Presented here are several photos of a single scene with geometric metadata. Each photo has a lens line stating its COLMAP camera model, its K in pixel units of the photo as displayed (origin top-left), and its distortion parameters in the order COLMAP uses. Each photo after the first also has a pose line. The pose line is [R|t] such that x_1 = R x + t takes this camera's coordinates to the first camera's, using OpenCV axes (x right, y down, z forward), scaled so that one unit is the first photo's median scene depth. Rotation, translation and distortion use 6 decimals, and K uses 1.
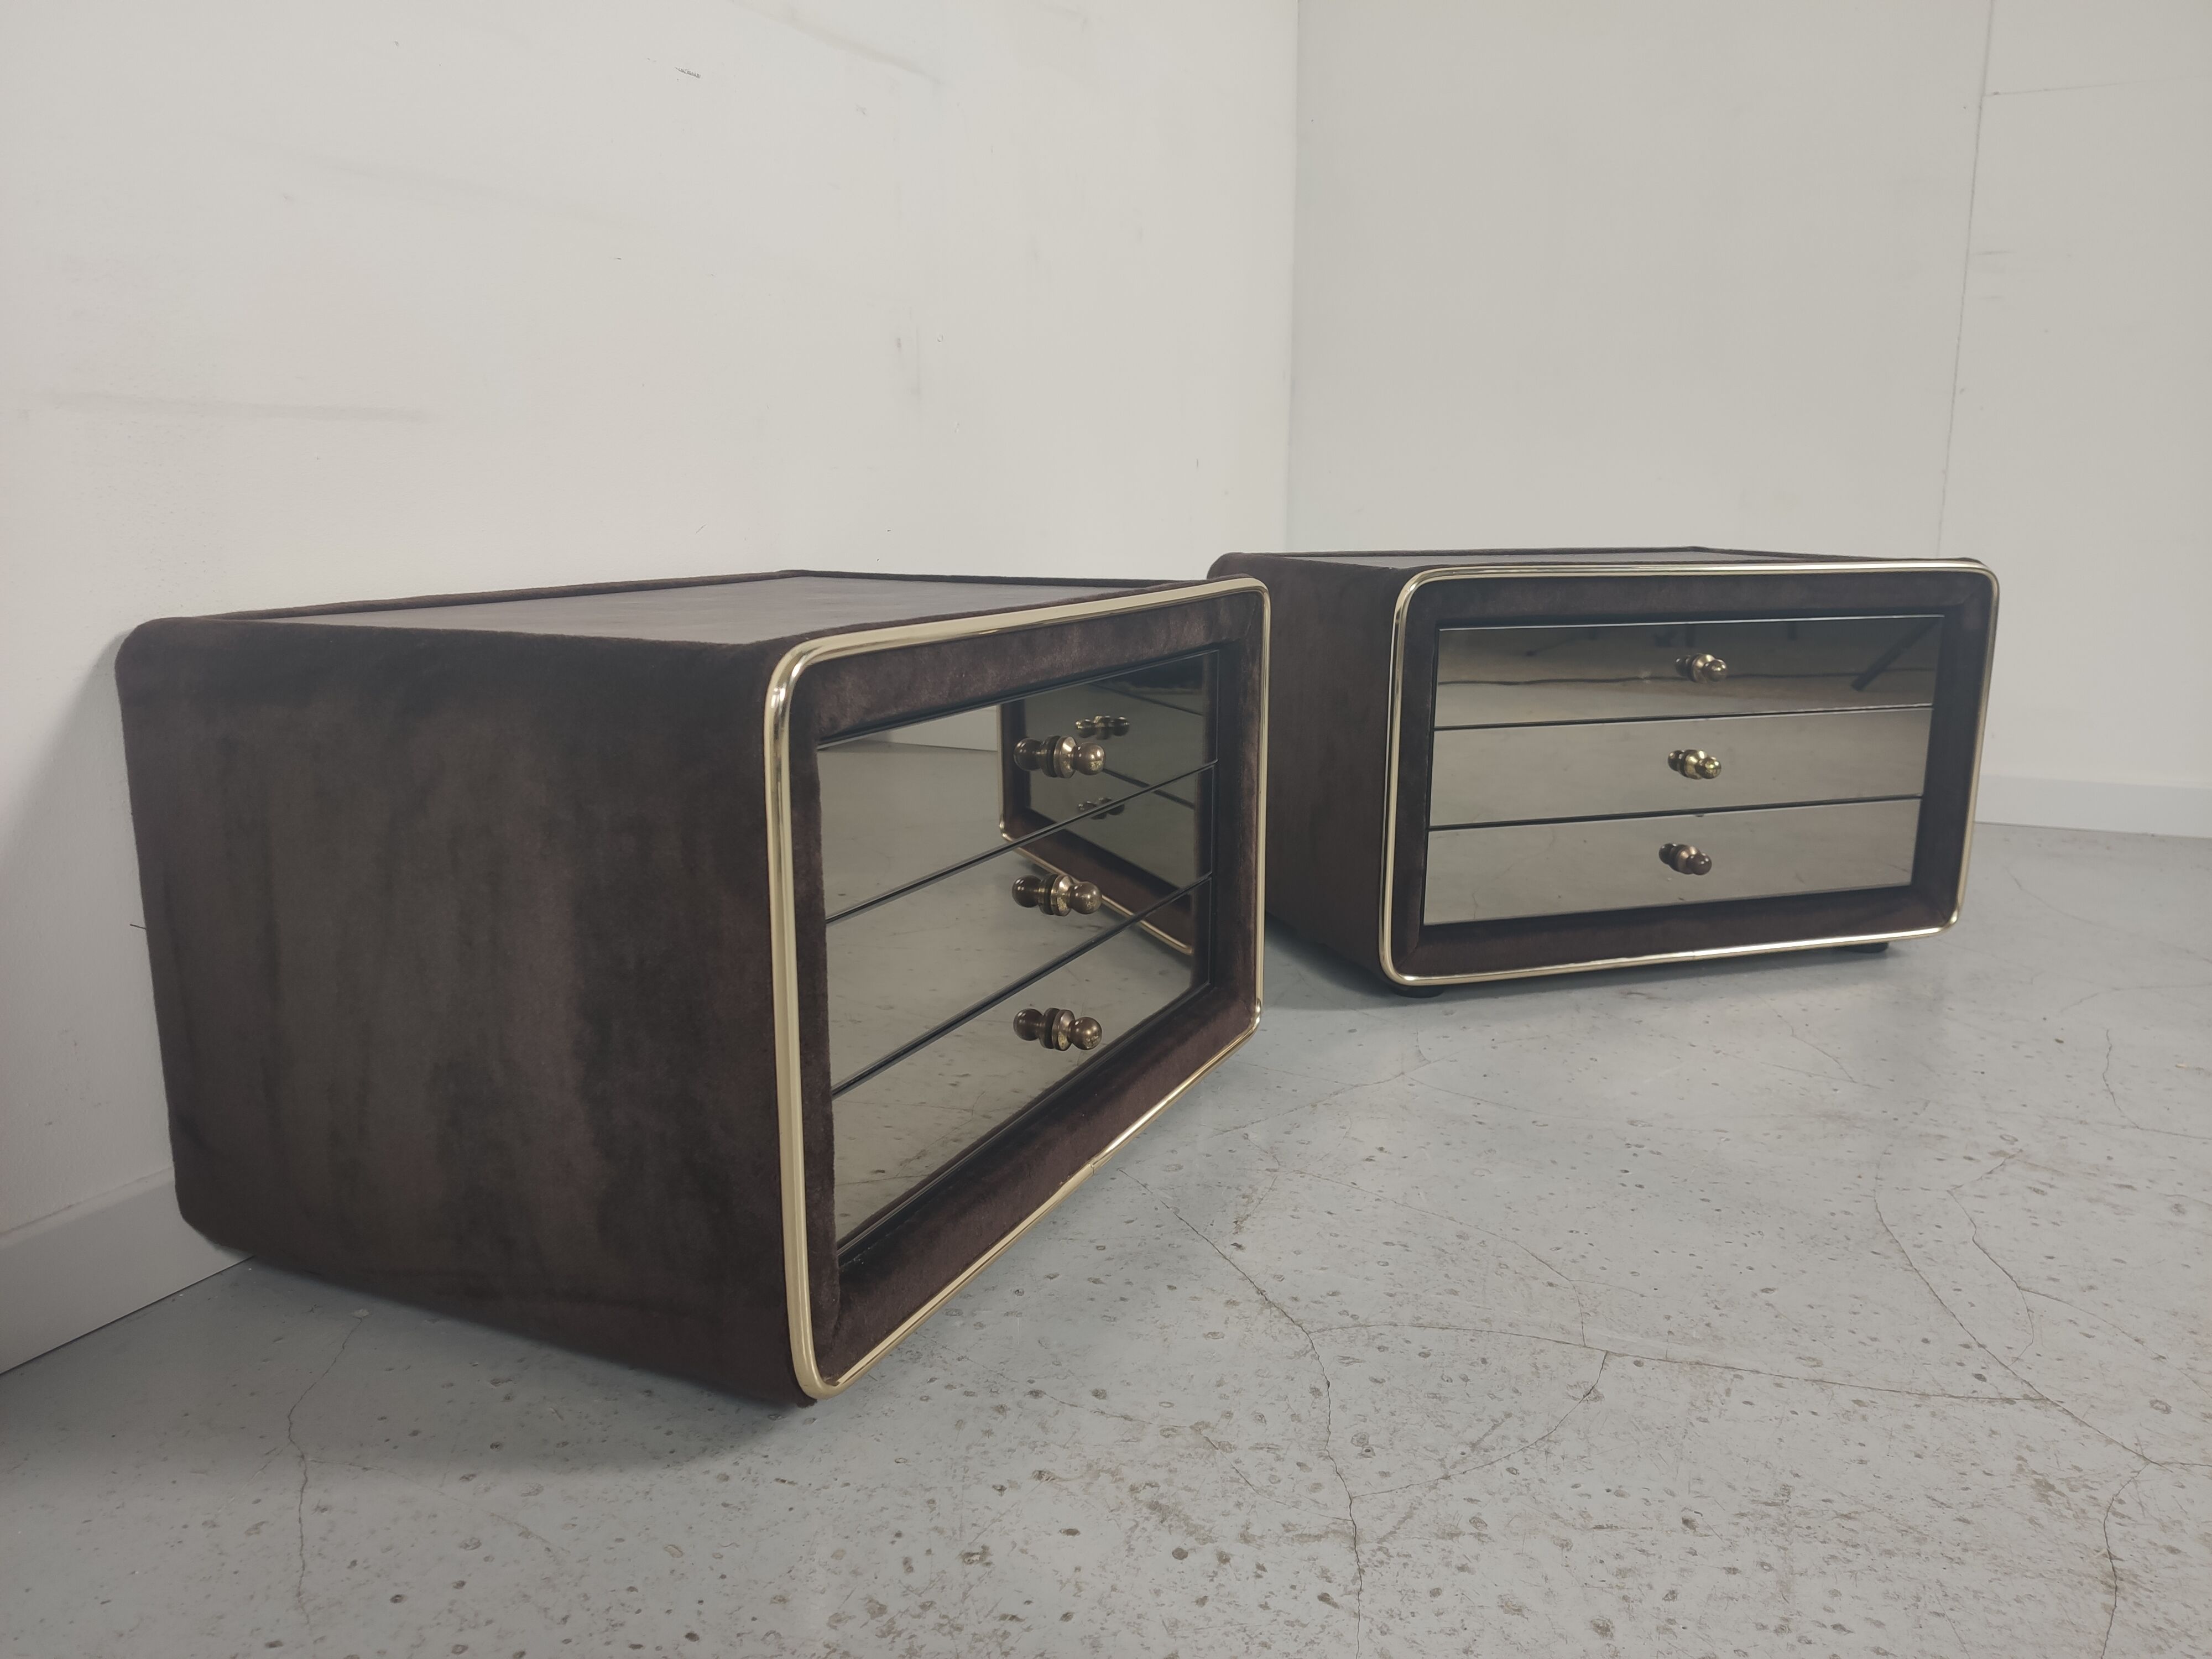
lens RADIAL K [[1654.9, 0, 1113.4], [0, 1654.9, 826.6], [0, 0, 1]] dist [-0.006341, -0.005110]
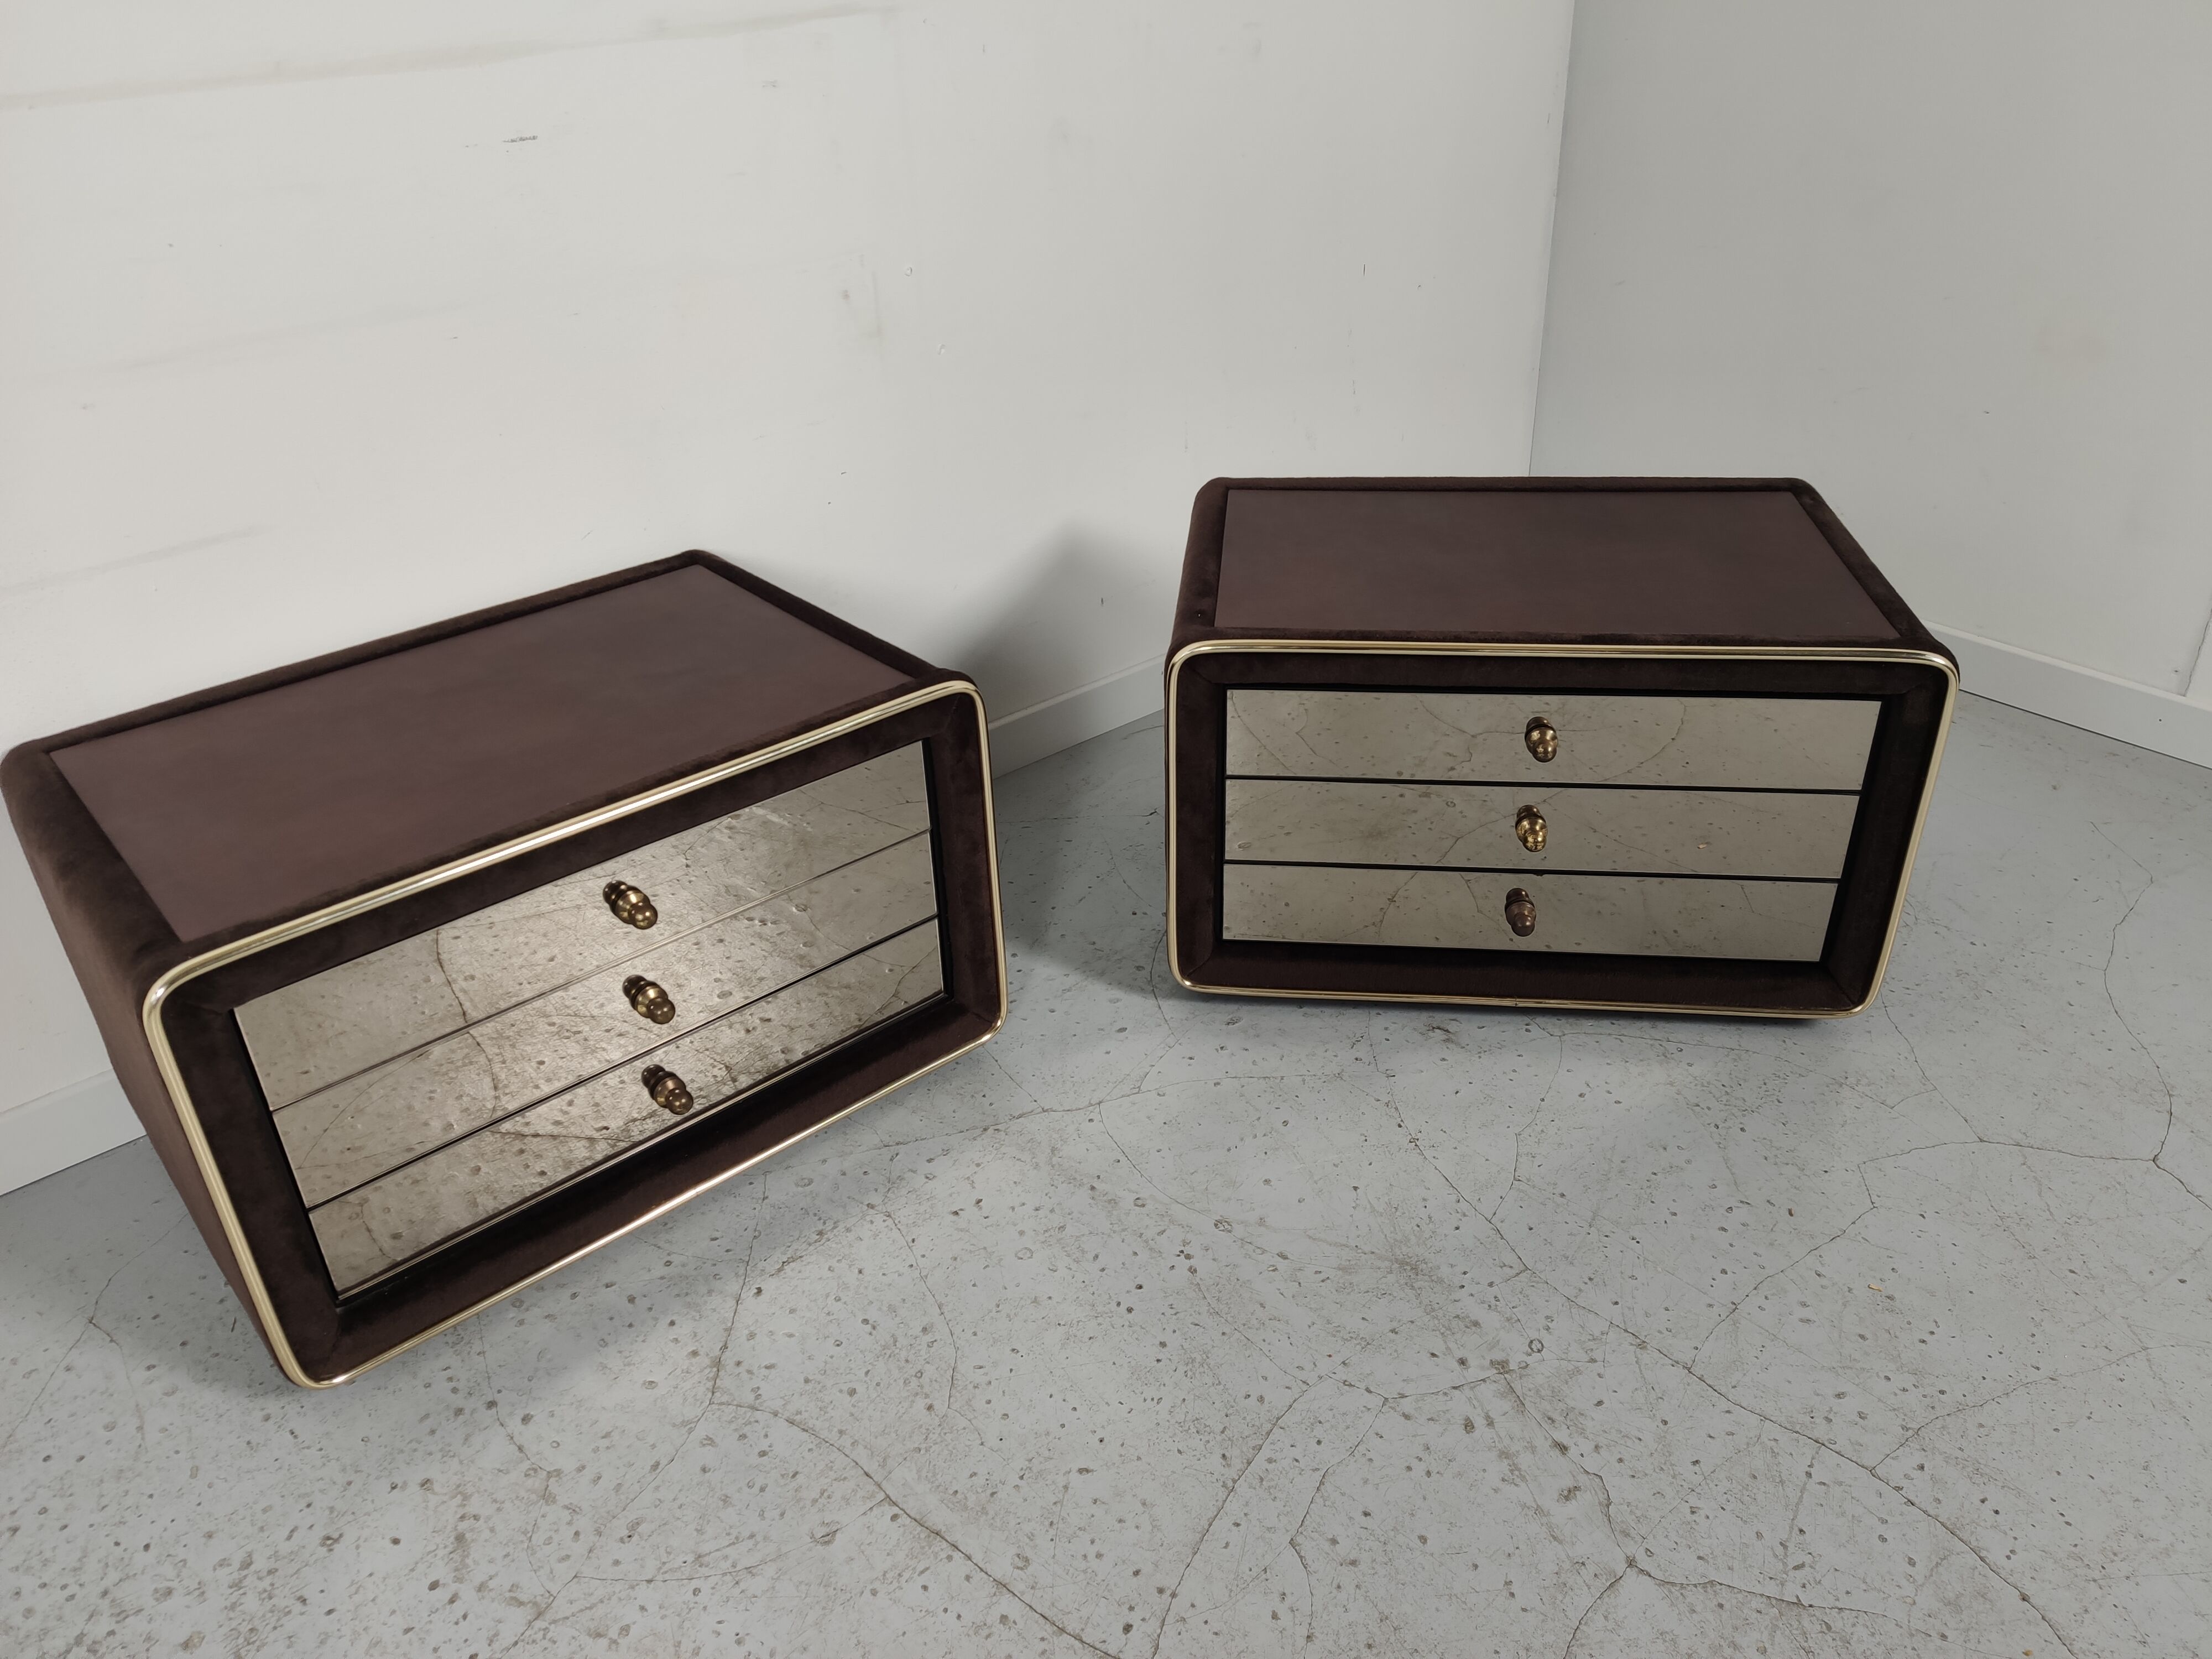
lens RADIAL K [[1654.9, 0, 1113.4], [0, 1654.9, 826.6], [0, 0, 1]] dist [-0.006341, -0.005110]
pose [[0.914305, 0.178912, -0.363369, 0.817781], [-0.053939, 0.942943, 0.328555, -0.582708], [0.401419, -0.280800, 0.871788, 0.115547]]
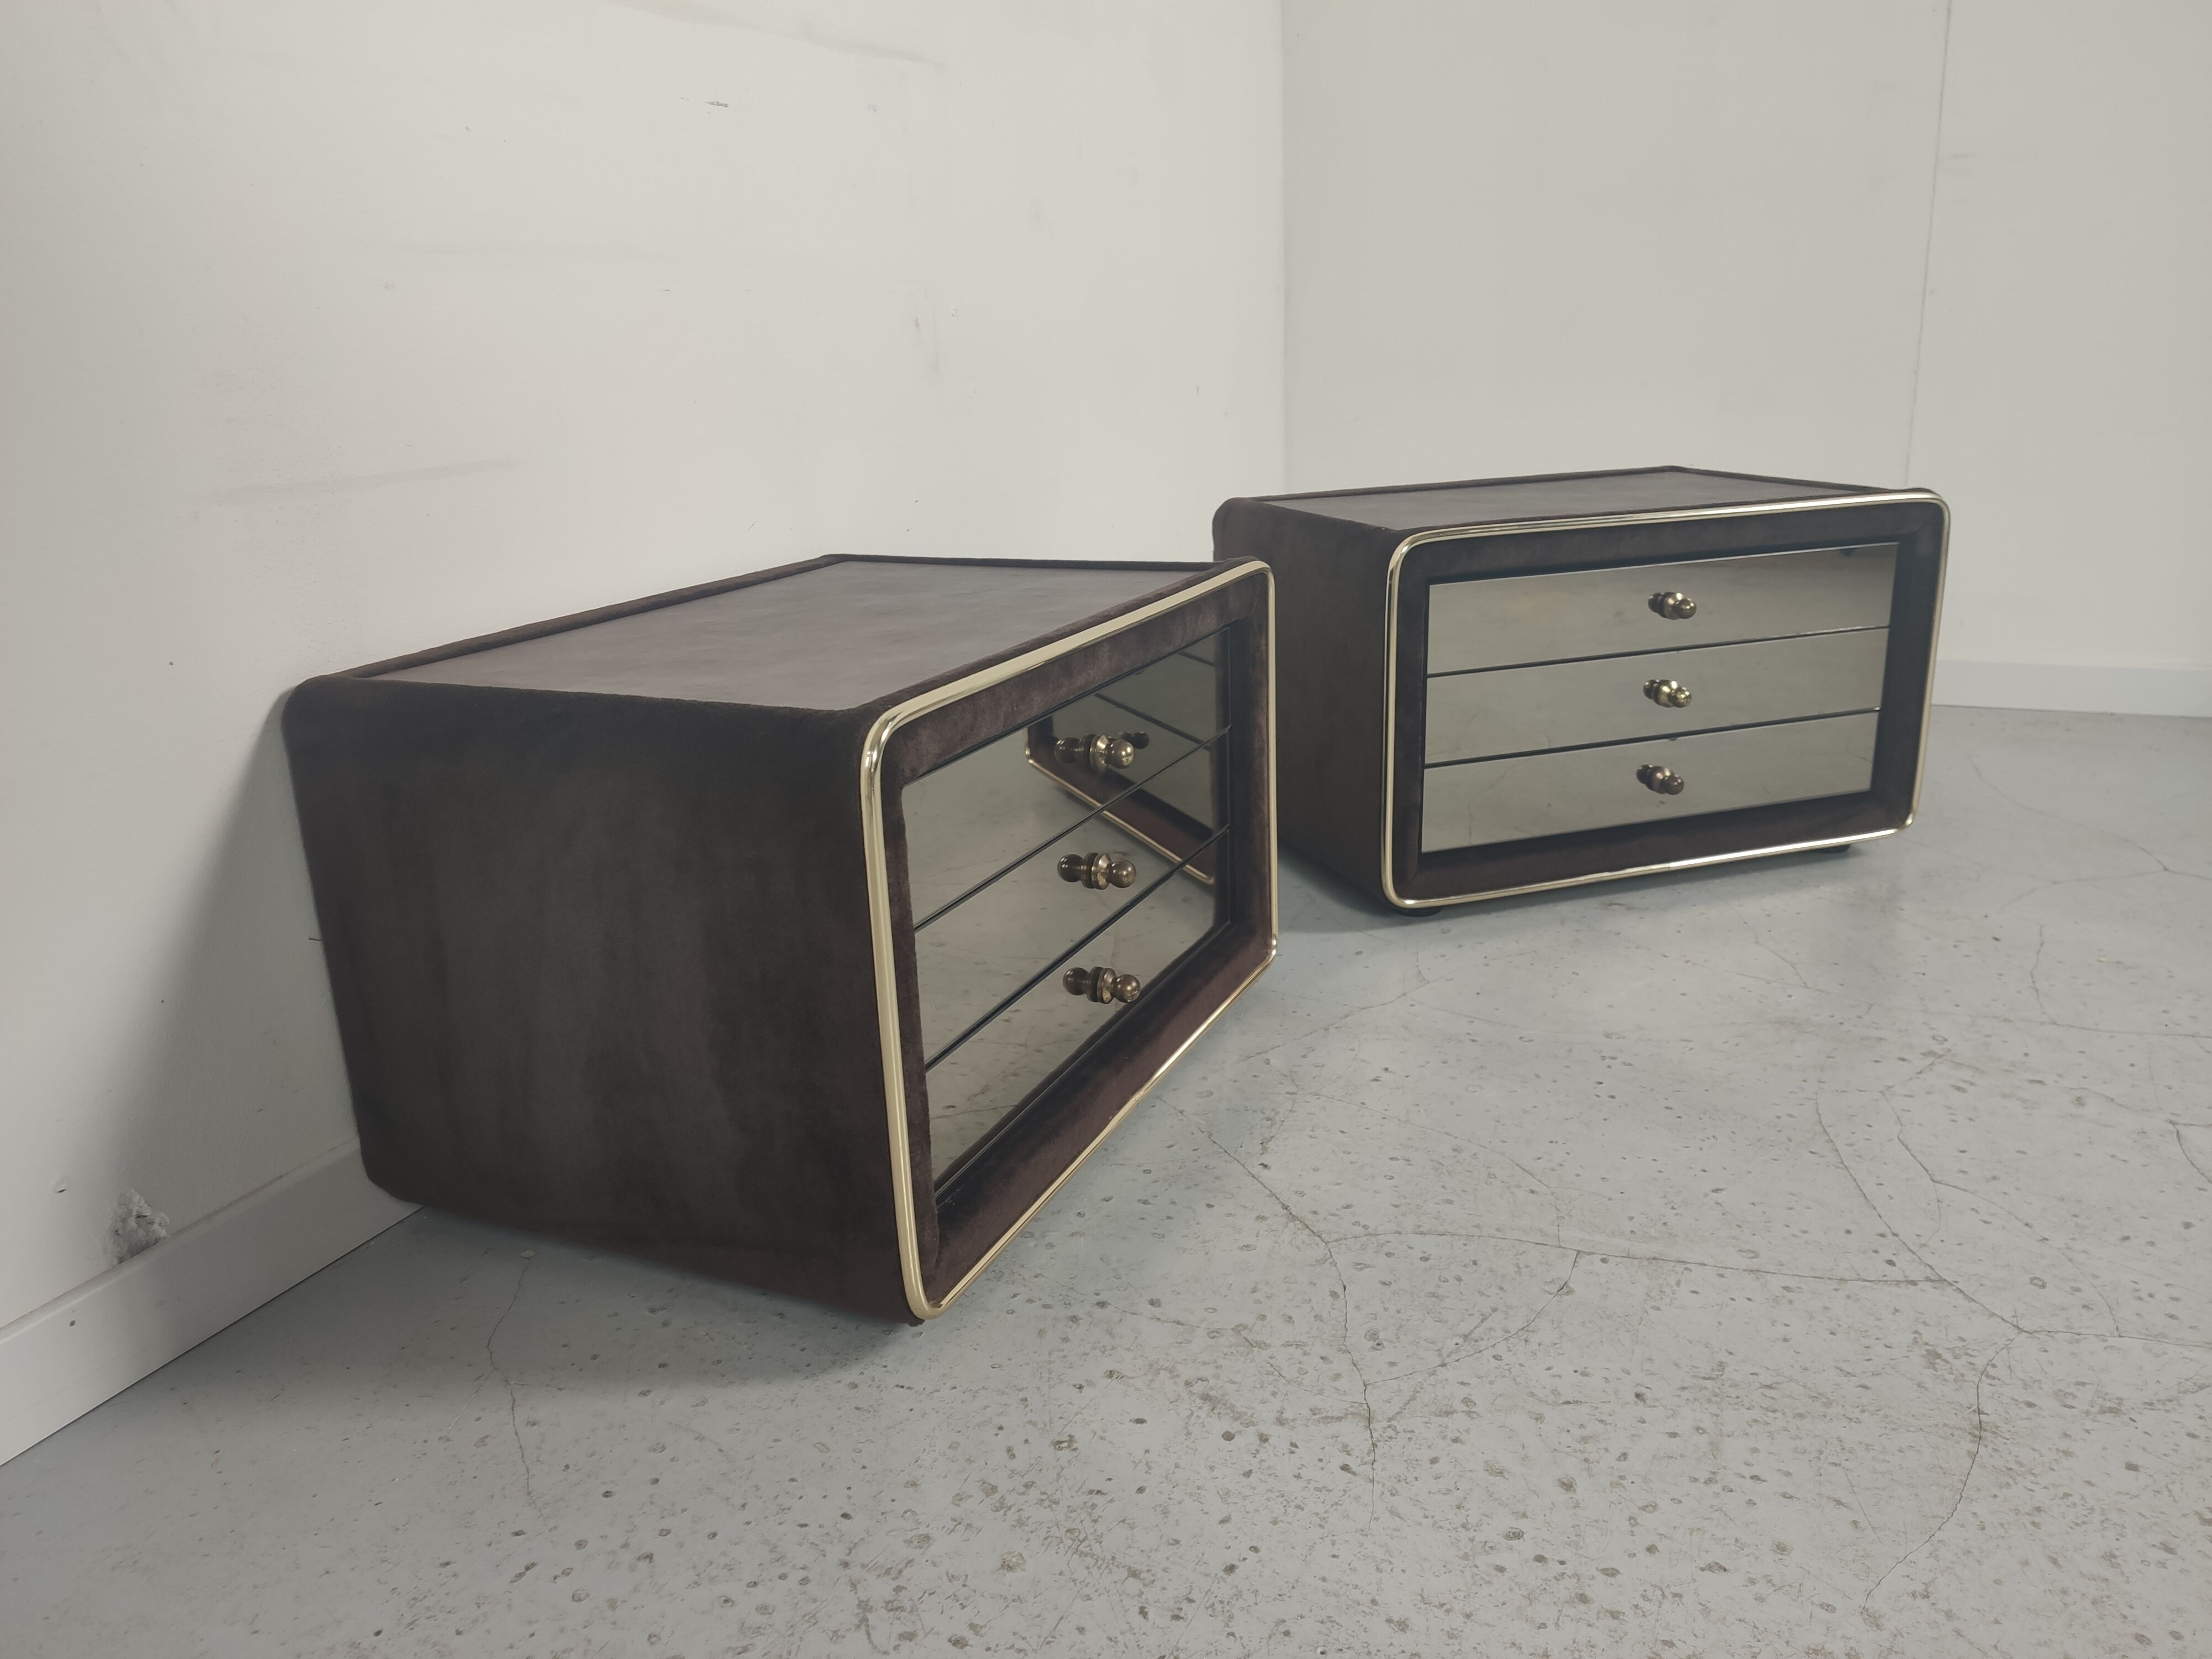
lens RADIAL K [[1642.5, 0, 1106.0], [0, 1642.5, 829.5], [0, 0, 1]] dist [0.012556, -0.051349]
pose [[0.999184, -0.038783, -0.011243, -0.016173], [0.039632, 0.995235, 0.089091, -0.102805], [0.007734, -0.089463, 0.995960, -0.154004]]
